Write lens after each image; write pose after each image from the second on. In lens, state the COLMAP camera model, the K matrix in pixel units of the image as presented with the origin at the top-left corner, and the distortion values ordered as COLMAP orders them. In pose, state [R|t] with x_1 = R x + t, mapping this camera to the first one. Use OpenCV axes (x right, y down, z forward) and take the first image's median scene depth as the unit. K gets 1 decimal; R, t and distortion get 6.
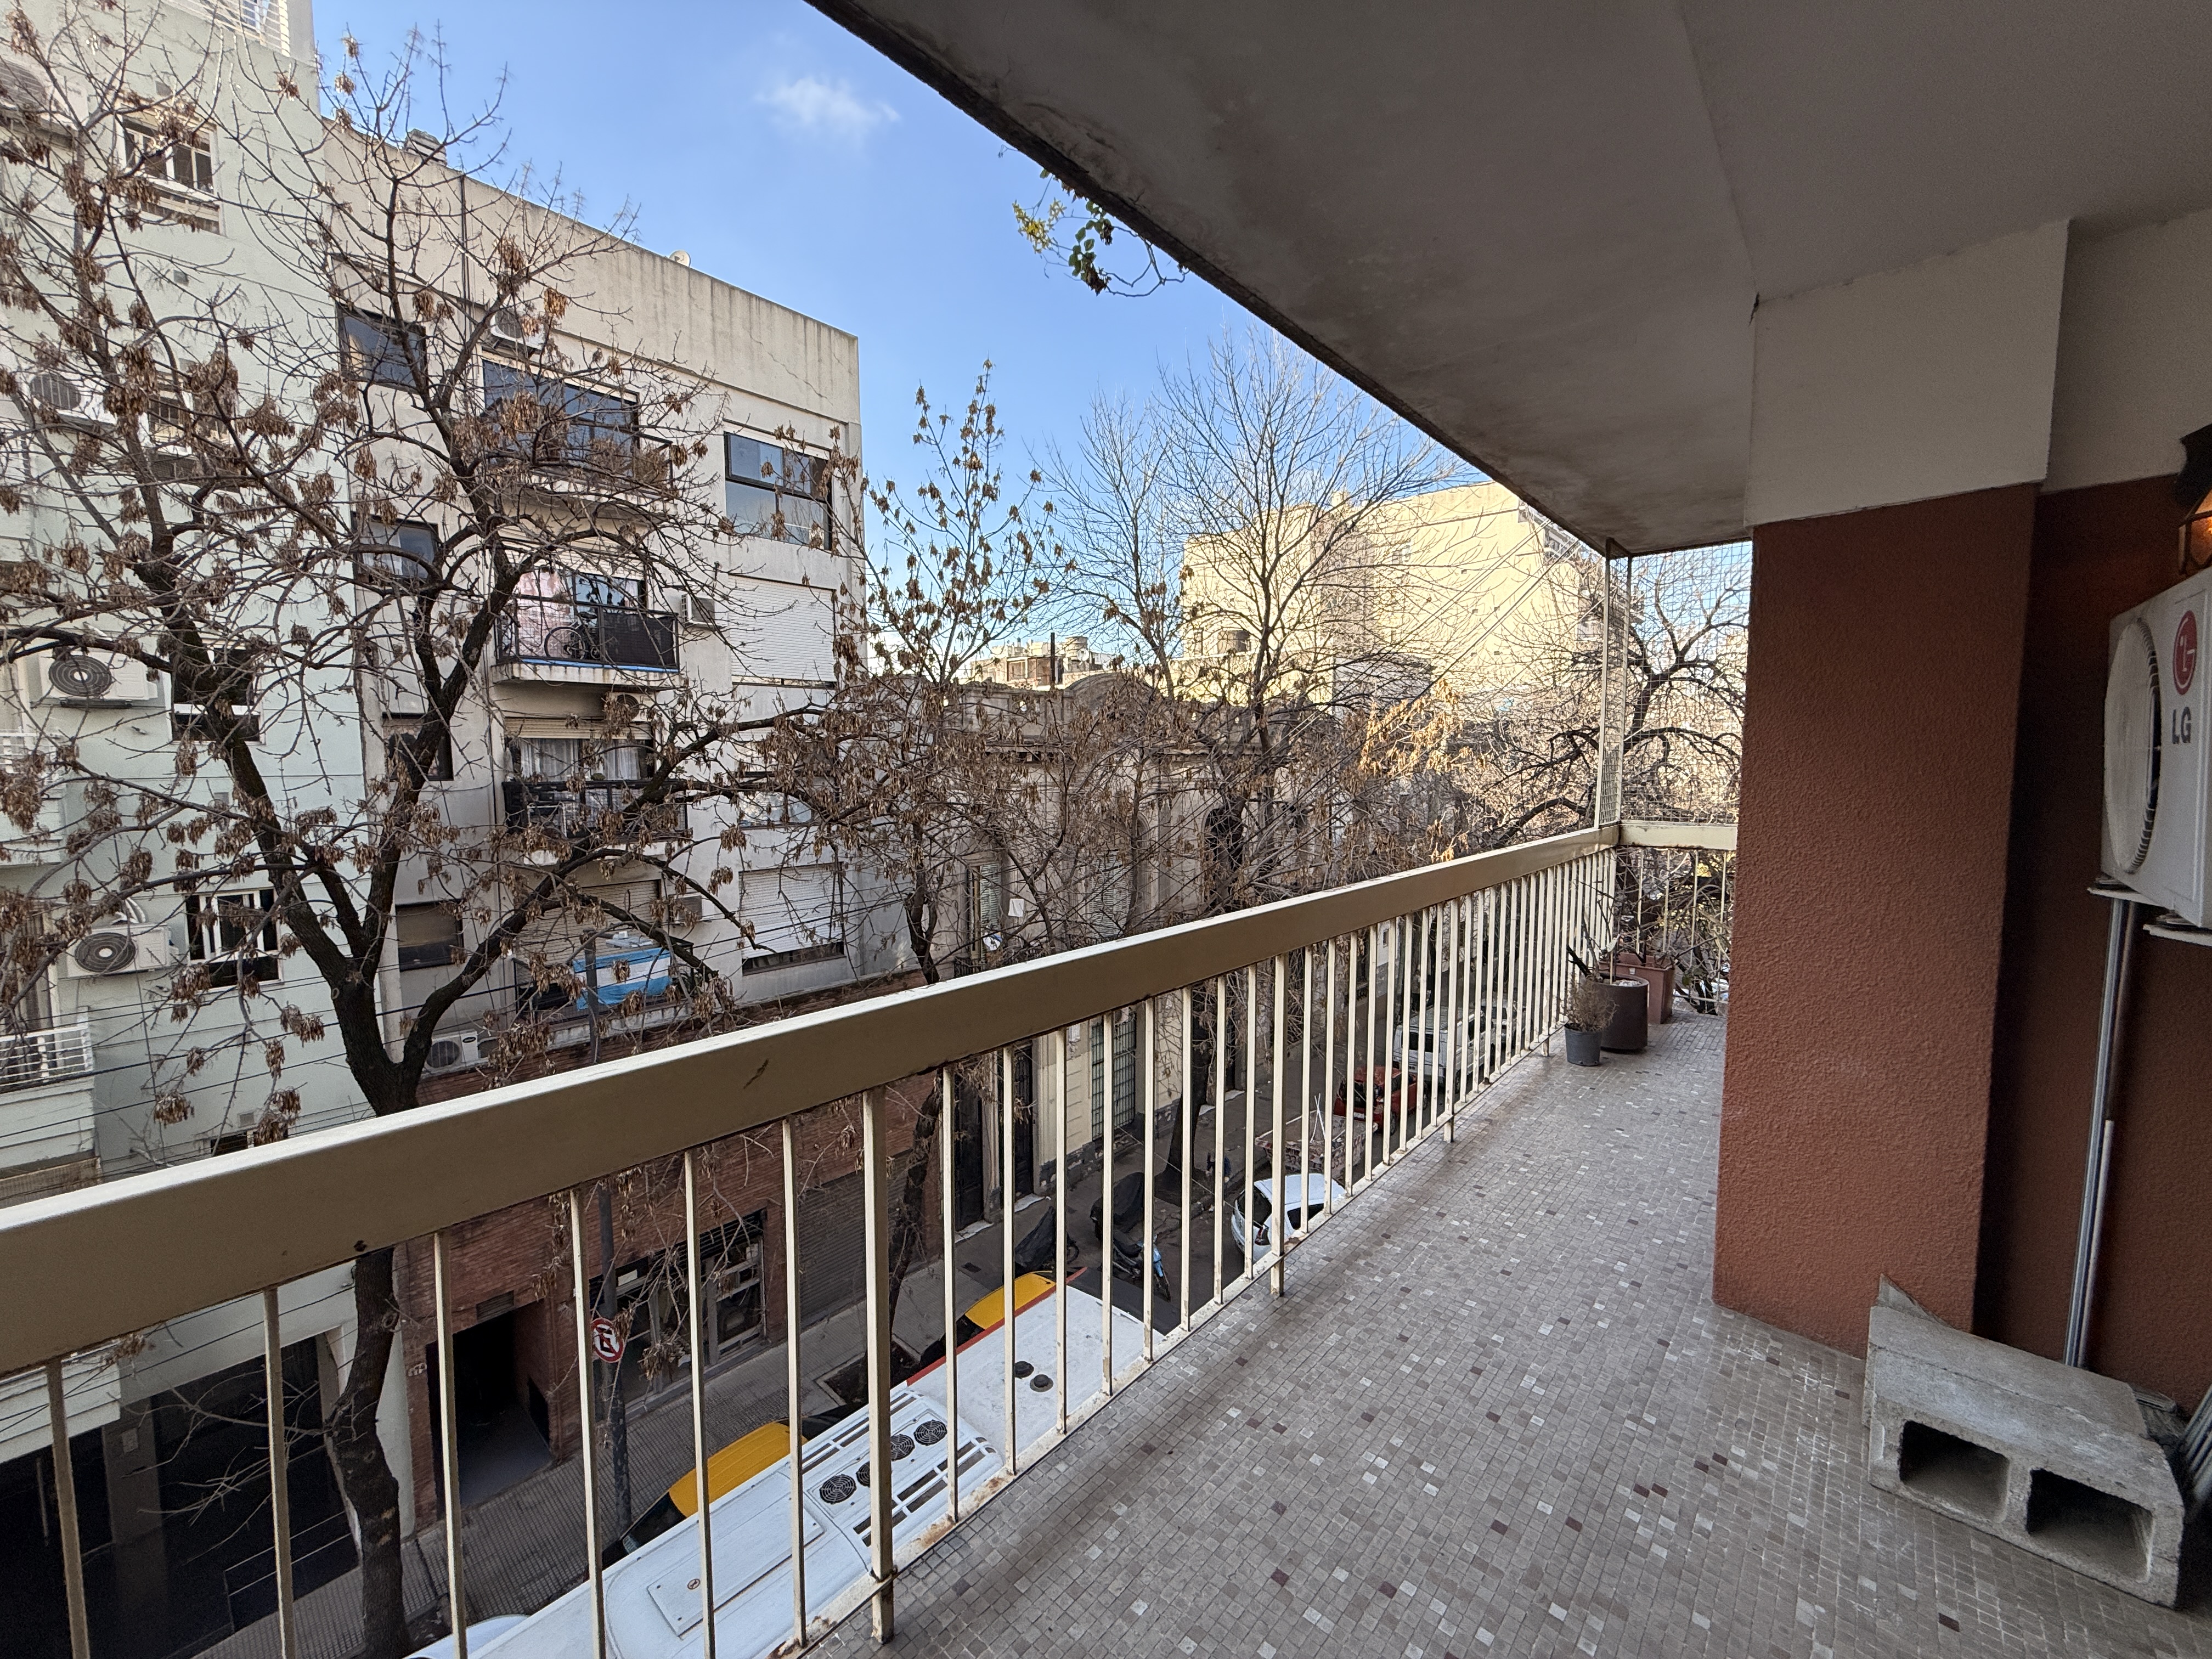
lens RADIAL K [[876.6, 0, 1099.2], [0, 876.6, 827.9], [0, 0, 1]] dist [-0.000449, 0.000531]
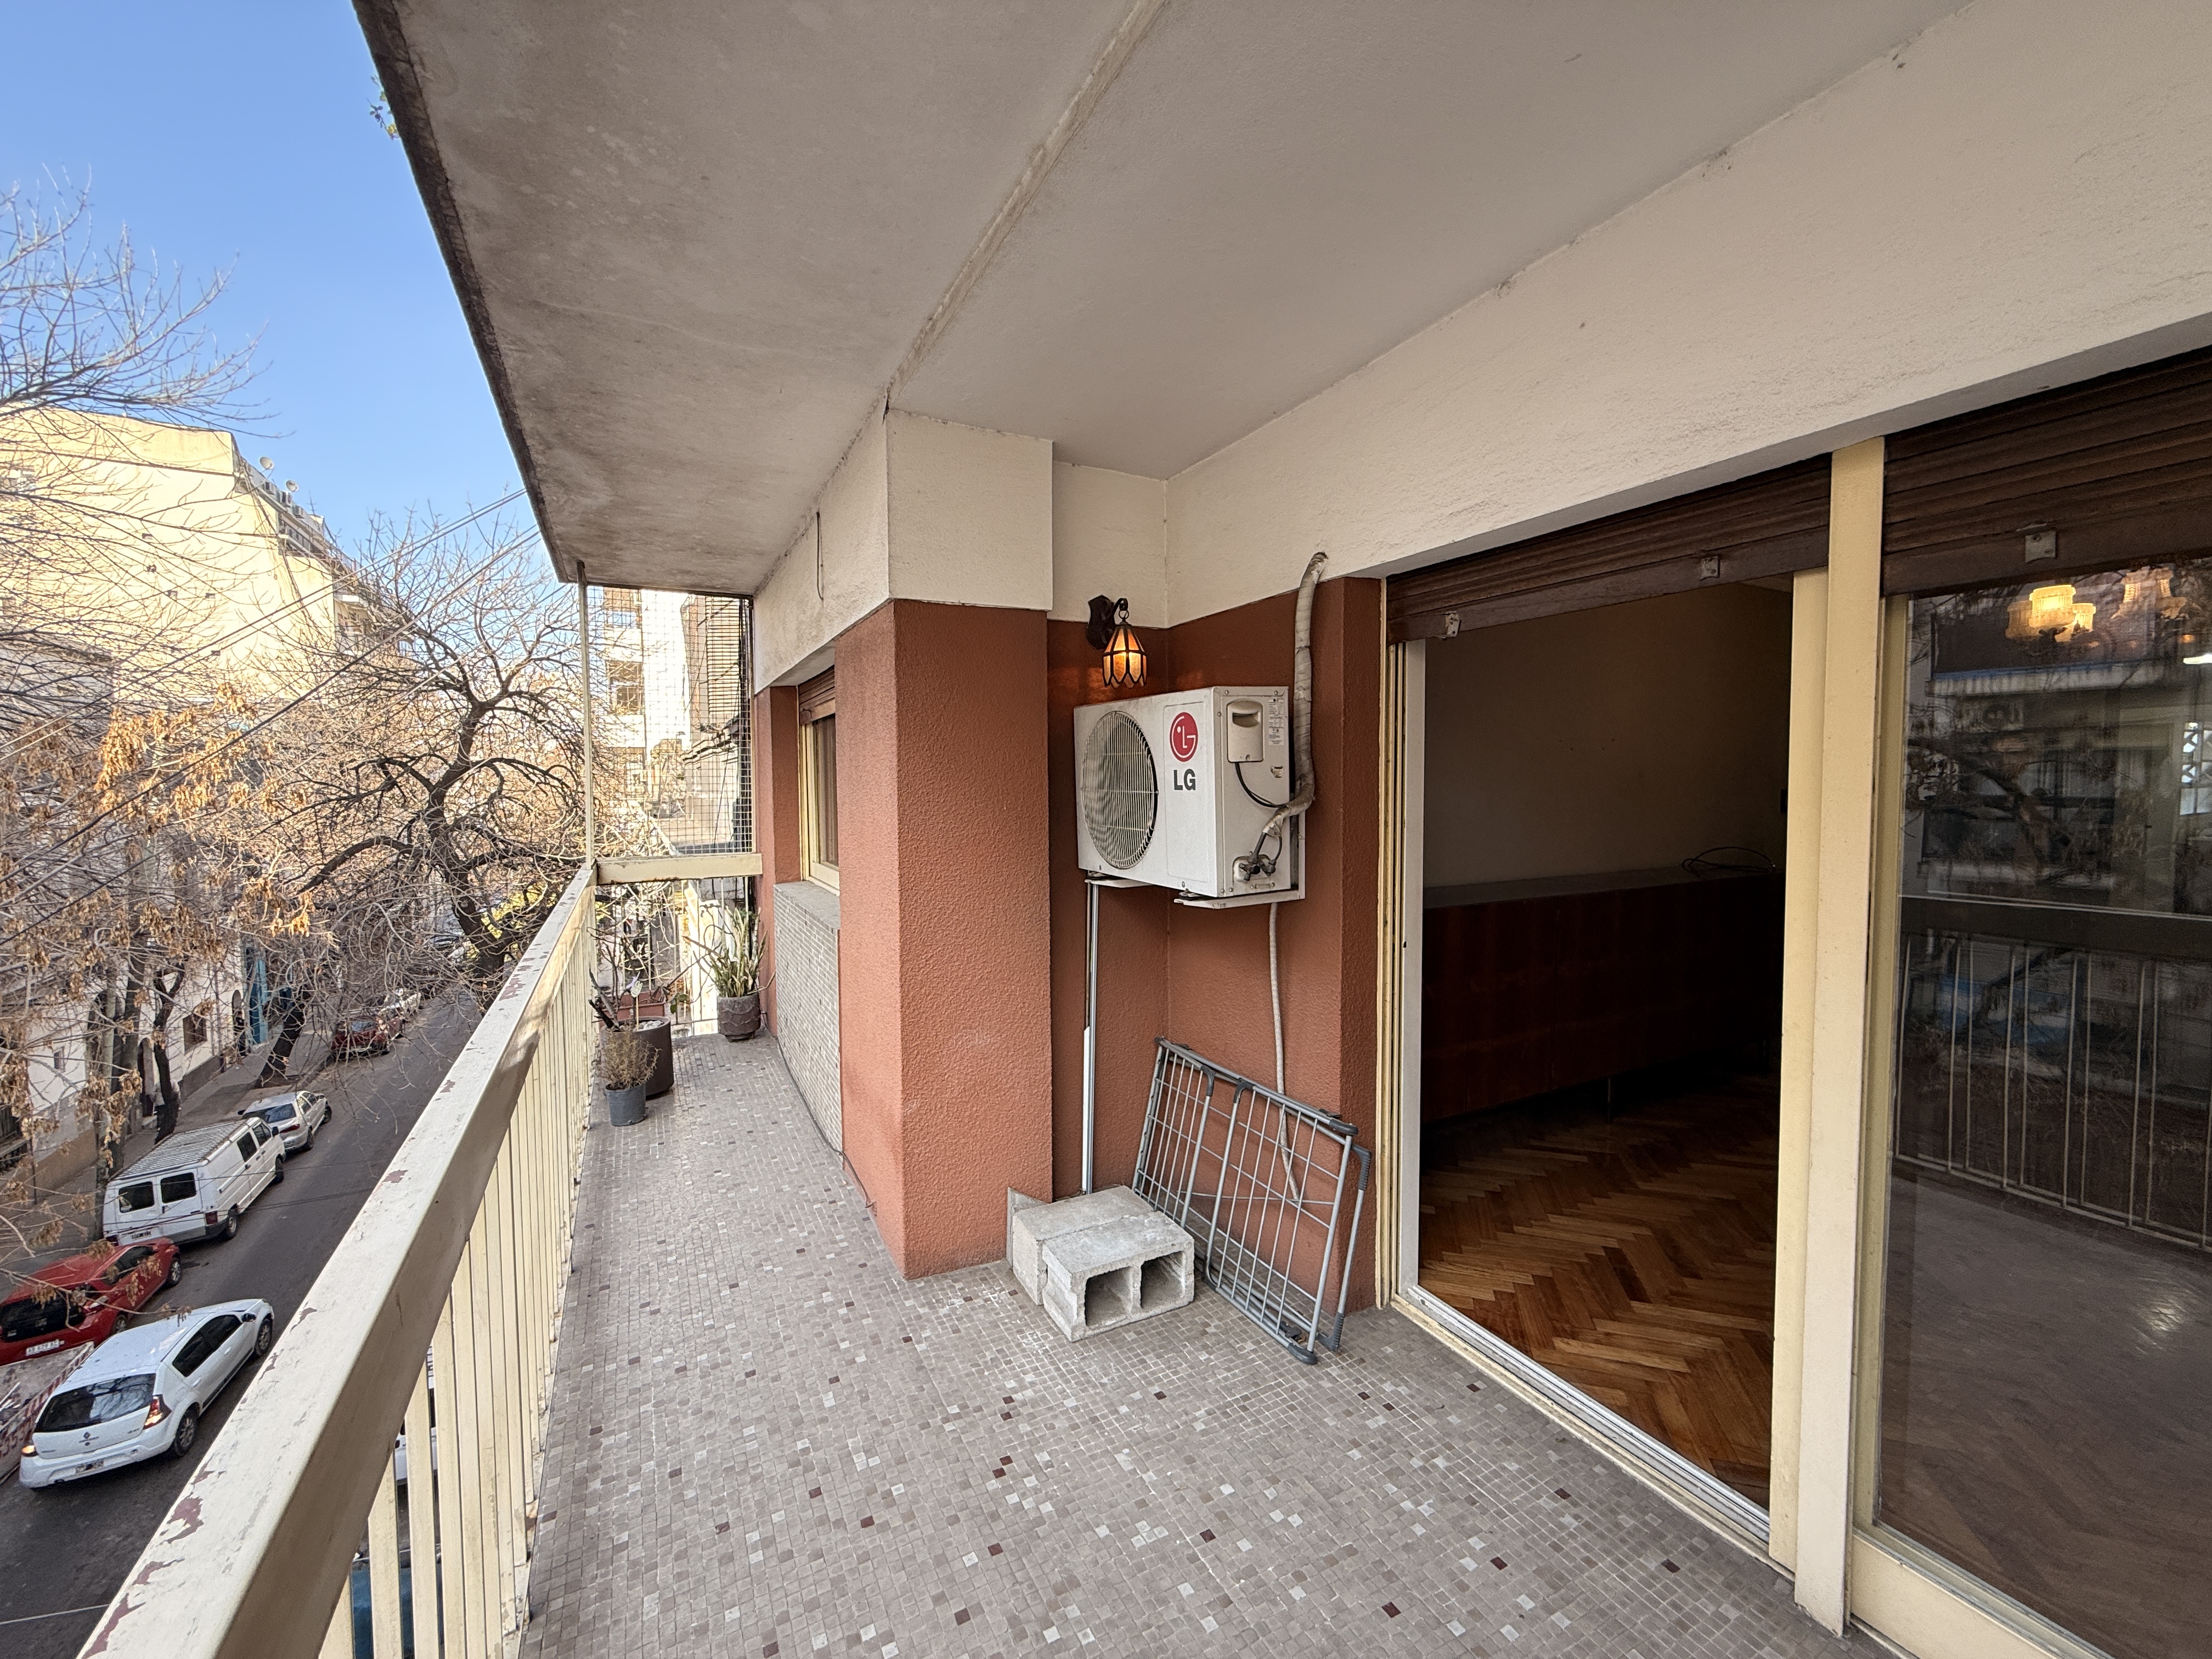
lens RADIAL K [[876.6, 0, 1099.2], [0, 876.6, 827.9], [0, 0, 1]] dist [-0.000449, 0.000531]
pose [[0.344183, -0.046308, 0.937760, -0.244522], [0.077652, 0.996765, 0.020721, -0.042710], [-0.935686, 0.065687, 0.346666, 0.342314]]
